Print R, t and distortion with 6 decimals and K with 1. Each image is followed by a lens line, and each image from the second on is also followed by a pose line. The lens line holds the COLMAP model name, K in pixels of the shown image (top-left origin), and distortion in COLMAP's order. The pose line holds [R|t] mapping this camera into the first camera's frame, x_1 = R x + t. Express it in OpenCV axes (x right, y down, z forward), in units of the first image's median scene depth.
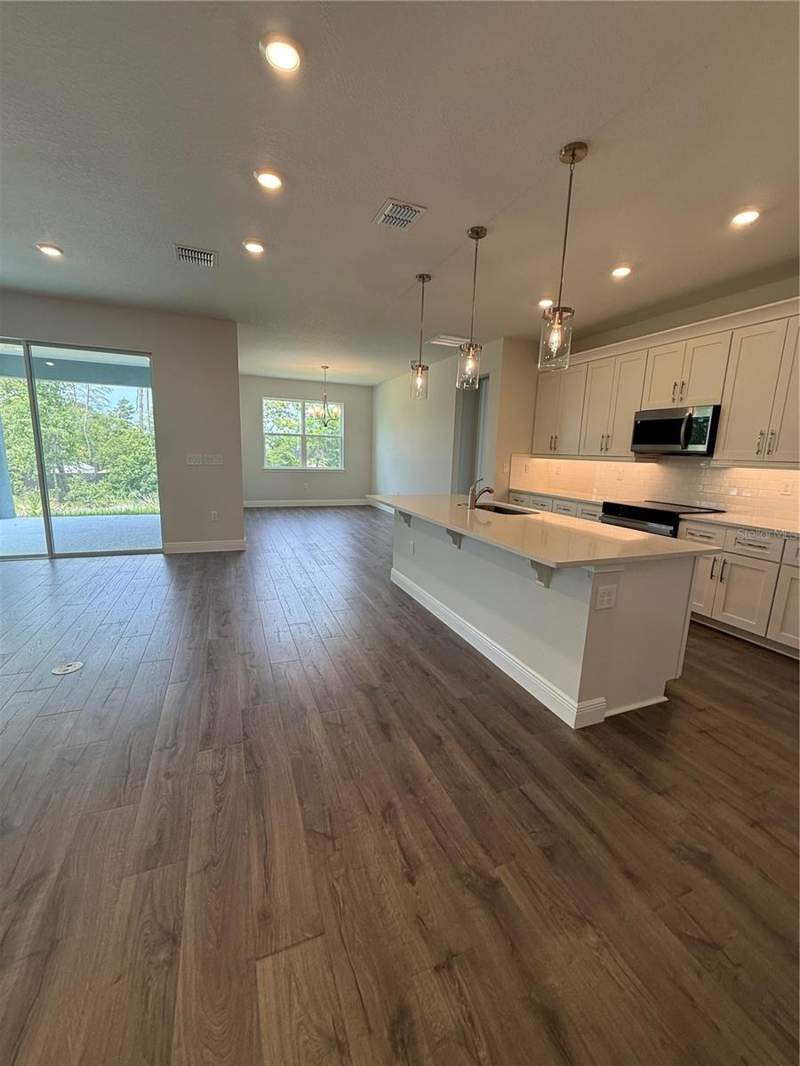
lens RADIAL K [[426.1, 0, 400.0], [0, 426.1, 533.0], [0, 0, 1]] dist [0.000407, 0.000151]
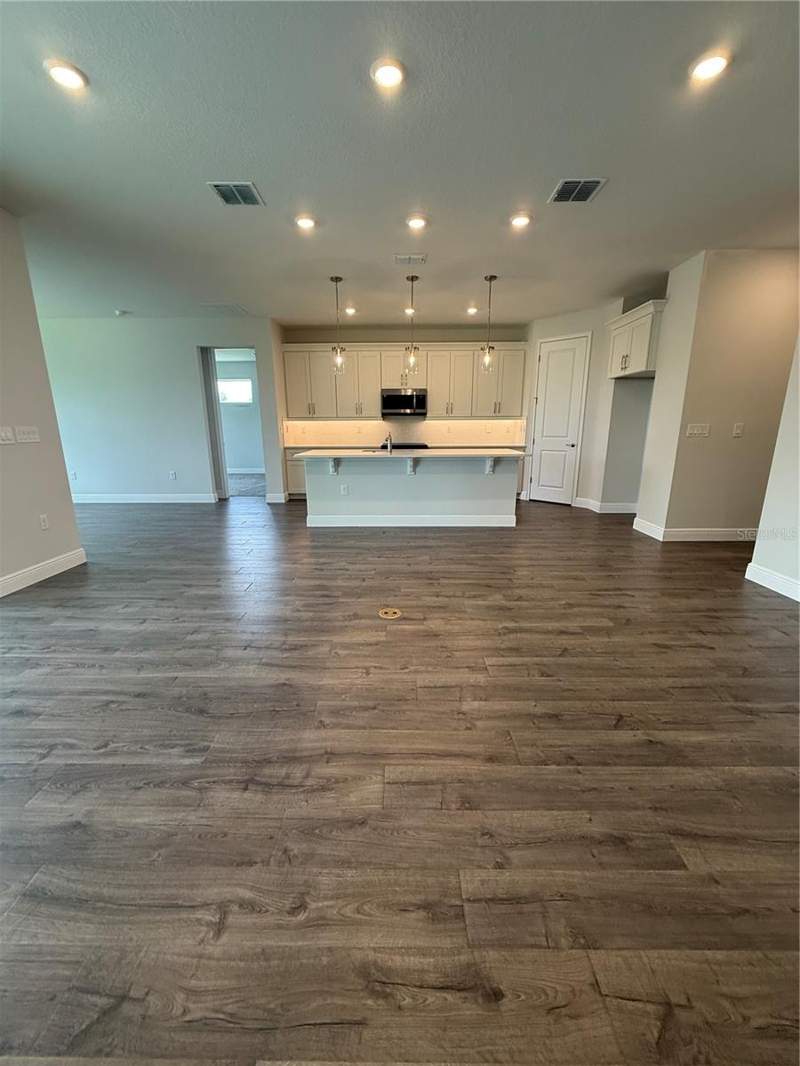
lens RADIAL K [[426.1, 0, 400.0], [0, 426.1, 533.0], [0, 0, 1]] dist [0.000407, 0.000151]
pose [[0.389522, -0.257900, 0.884172, -1.045285], [0.189979, 0.961849, 0.196863, -0.061842], [-0.901211, 0.091292, 0.423656, 0.294519]]
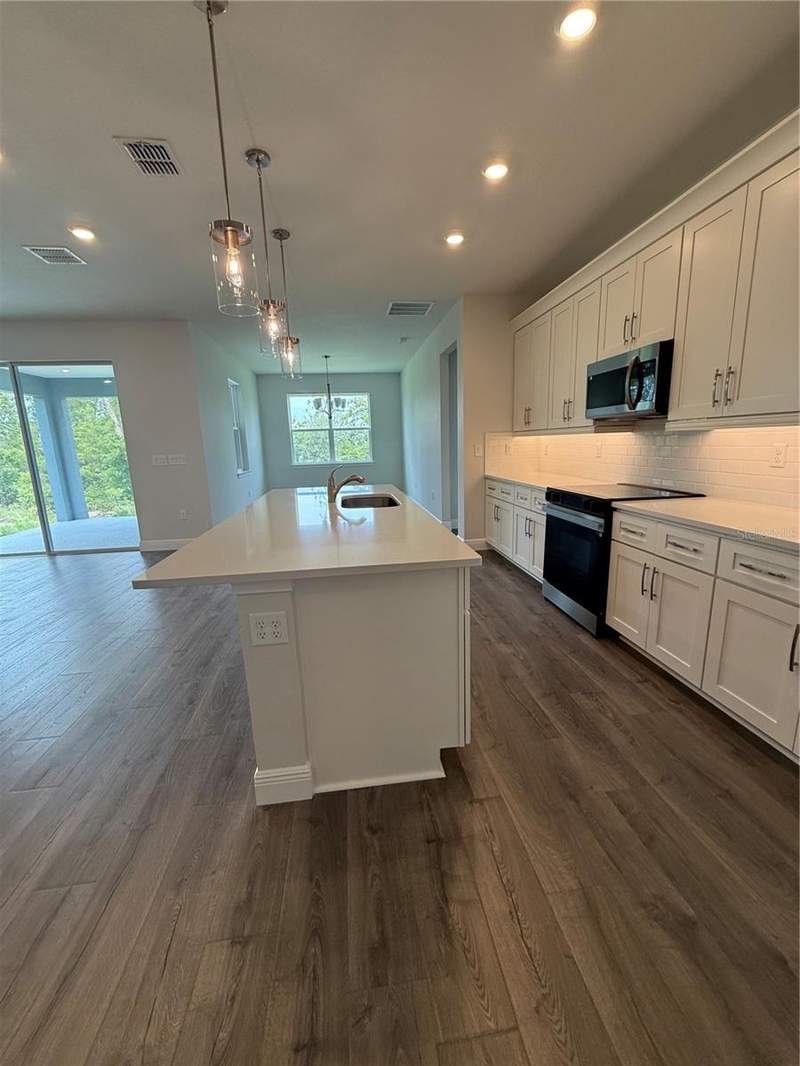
lens RADIAL K [[426.1, 0, 400.0], [0, 426.1, 533.0], [0, 0, 1]] dist [0.000407, 0.000151]
pose [[0.964981, -0.008765, -0.262172, 0.437685], [0.013532, 0.999774, 0.016383, -0.007289], [0.261969, -0.019357, 0.964882, 0.193120]]
